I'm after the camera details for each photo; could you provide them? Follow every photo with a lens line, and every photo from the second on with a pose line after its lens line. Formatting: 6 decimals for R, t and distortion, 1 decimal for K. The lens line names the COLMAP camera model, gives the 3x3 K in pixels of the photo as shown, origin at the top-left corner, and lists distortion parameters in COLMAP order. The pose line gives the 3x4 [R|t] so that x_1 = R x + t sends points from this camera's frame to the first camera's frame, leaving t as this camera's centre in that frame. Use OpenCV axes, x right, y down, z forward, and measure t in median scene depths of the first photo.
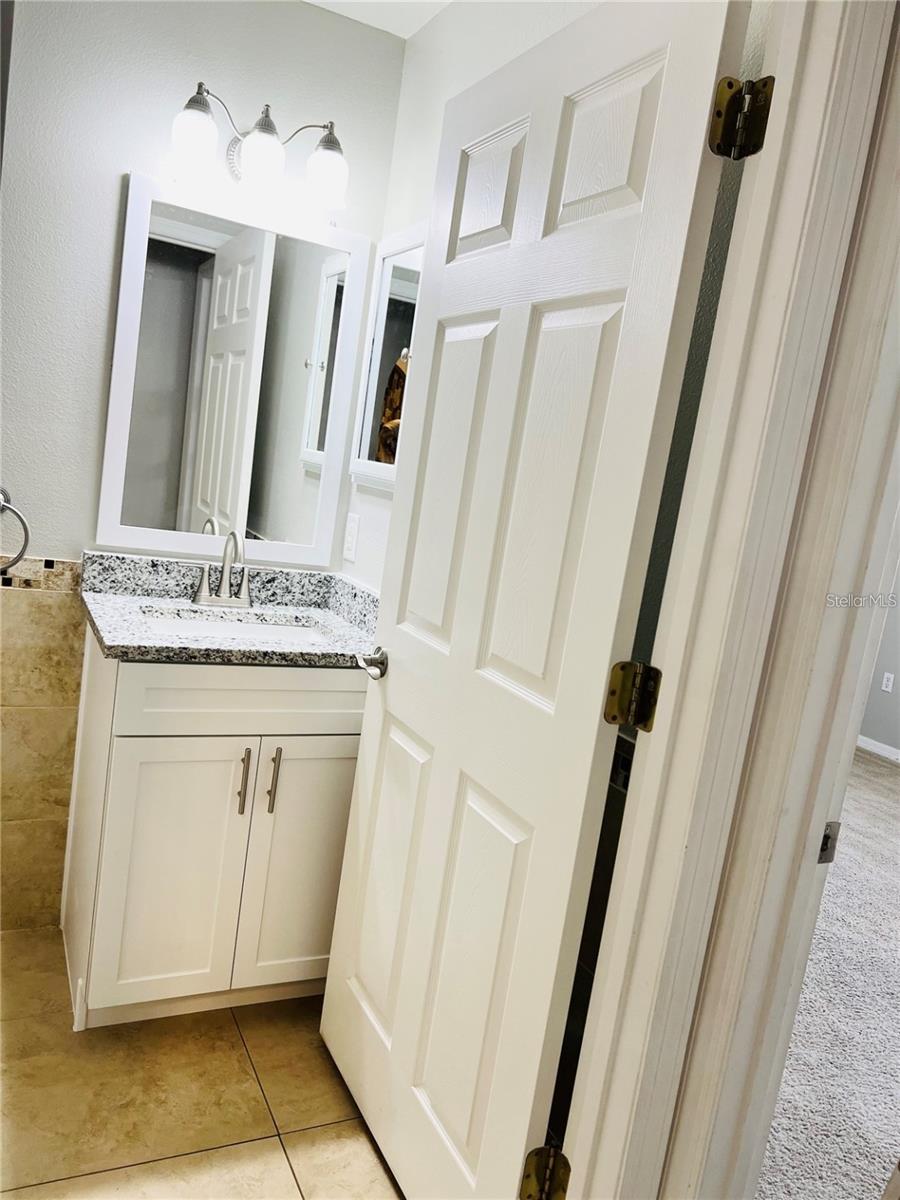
lens RADIAL K [[915.9, 0, 445.5], [0, 915.9, 602.1], [0, 0, 1]] dist [0.073233, -0.069683]
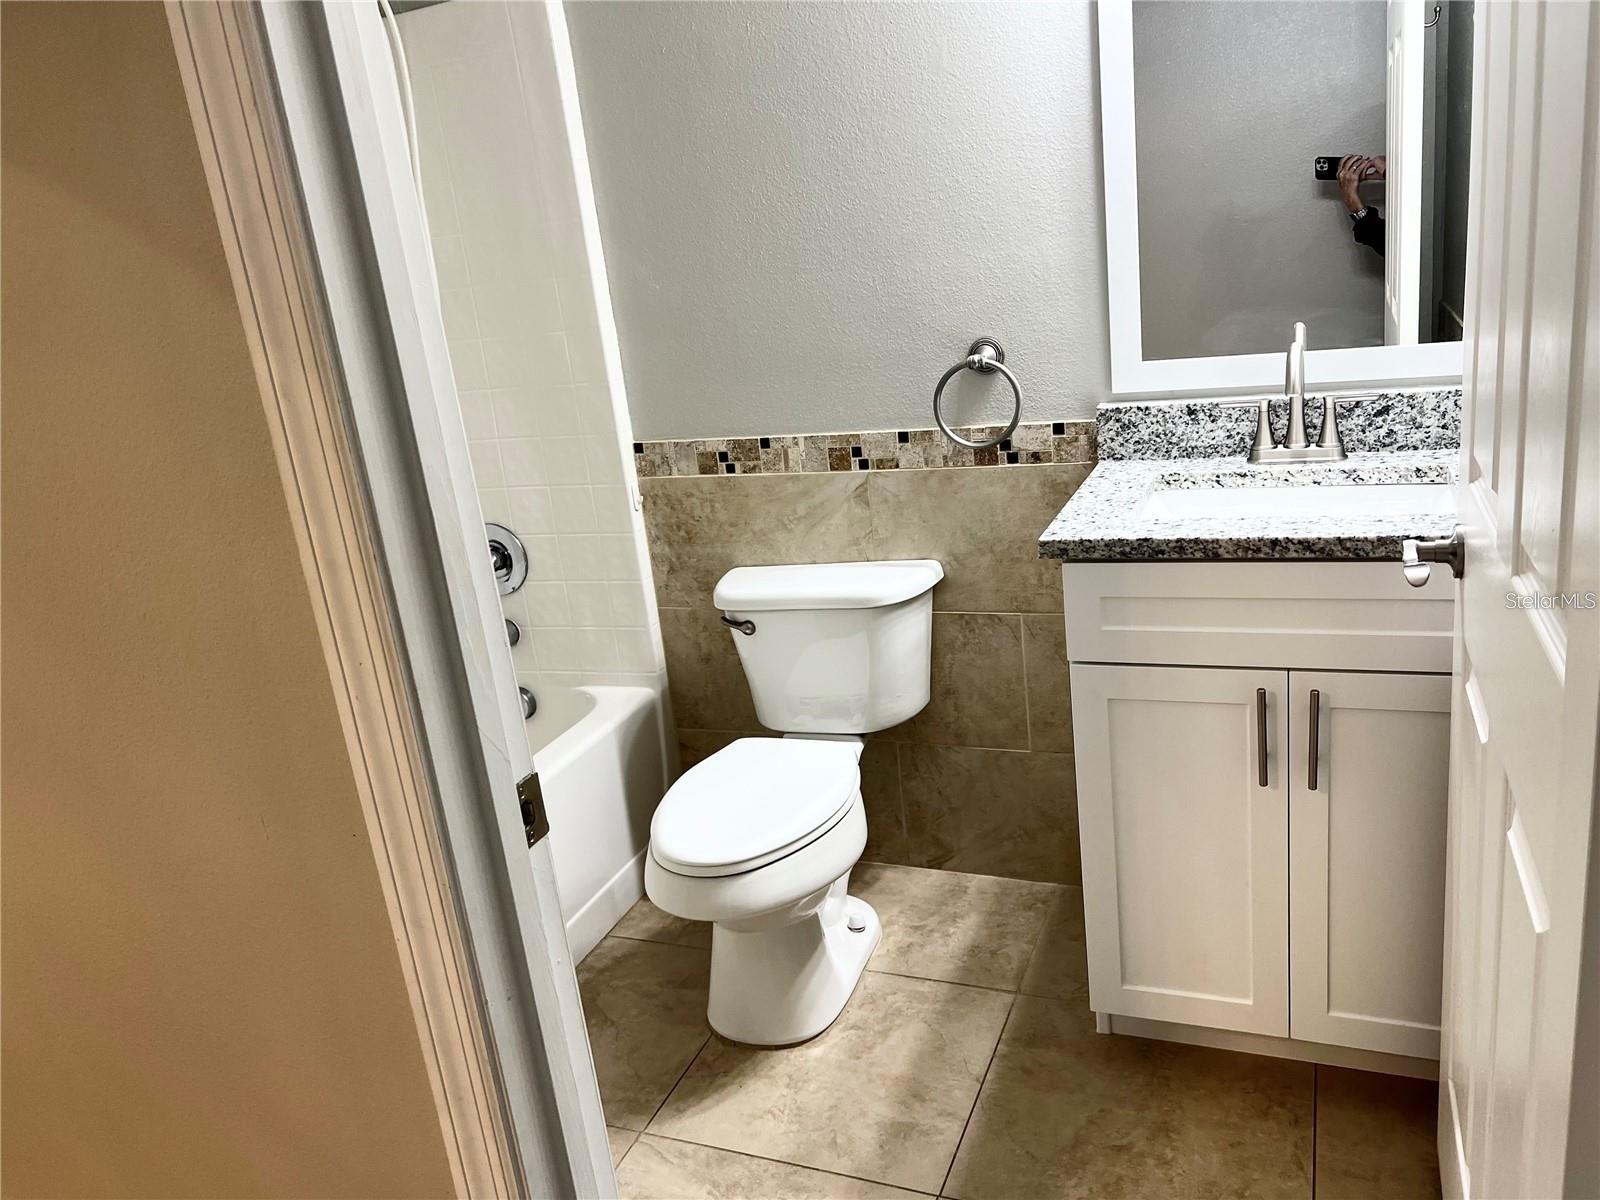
lens RADIAL K [[1221.2, 0, 798.8], [0, 1221.2, 590.7], [0, 0, 1]] dist [0.073233, -0.069683]
pose [[0.635619, -0.004502, -0.771990, 0.217519], [0.096954, 0.992531, 0.074039, -0.004253], [0.765891, -0.121908, 0.631308, 0.186372]]
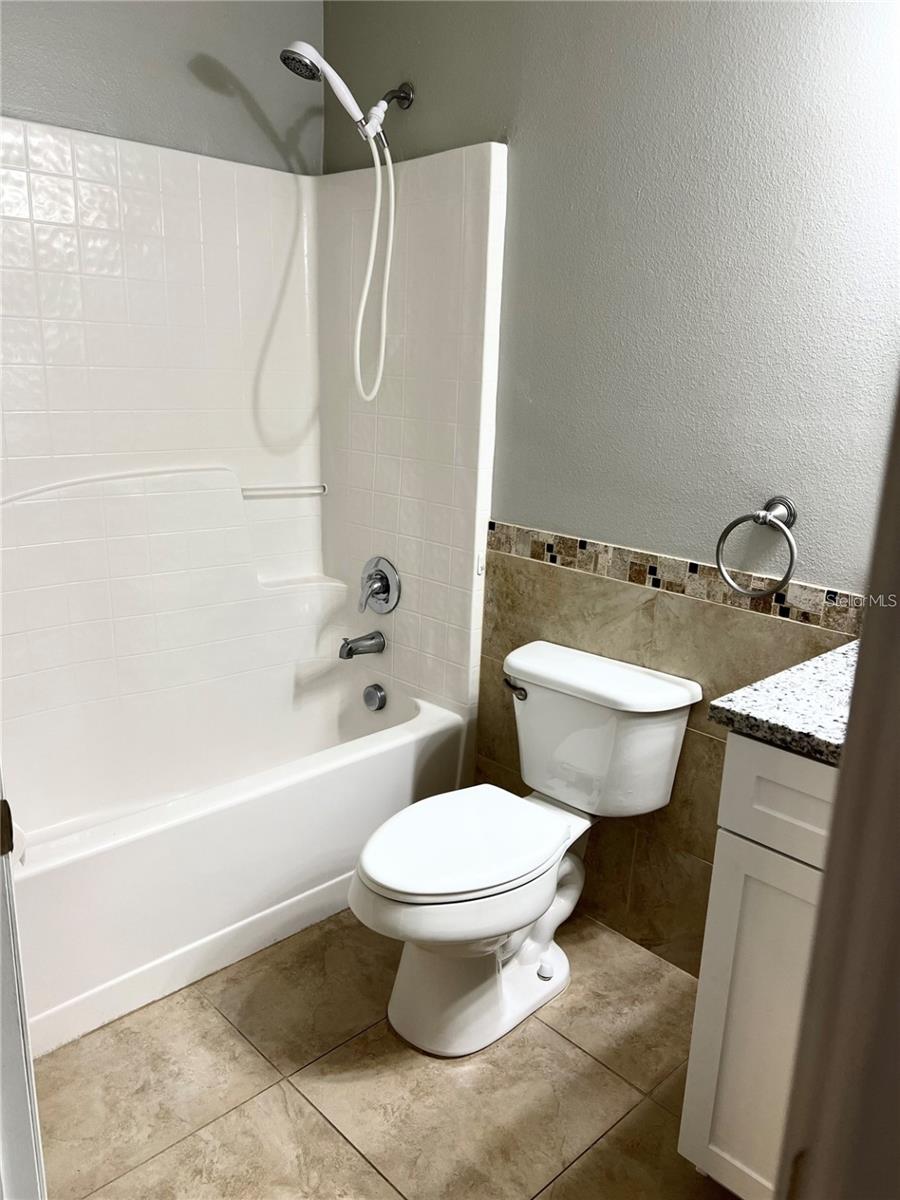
lens RADIAL K [[915.9, 0, 446.6], [0, 915.9, 599.0], [0, 0, 1]] dist [0.073233, -0.069683]
pose [[0.309976, 0.109166, -0.944456, 0.222508], [-0.132875, 0.988611, 0.070659, -0.051679], [0.941413, 0.103592, 0.320951, 0.441609]]
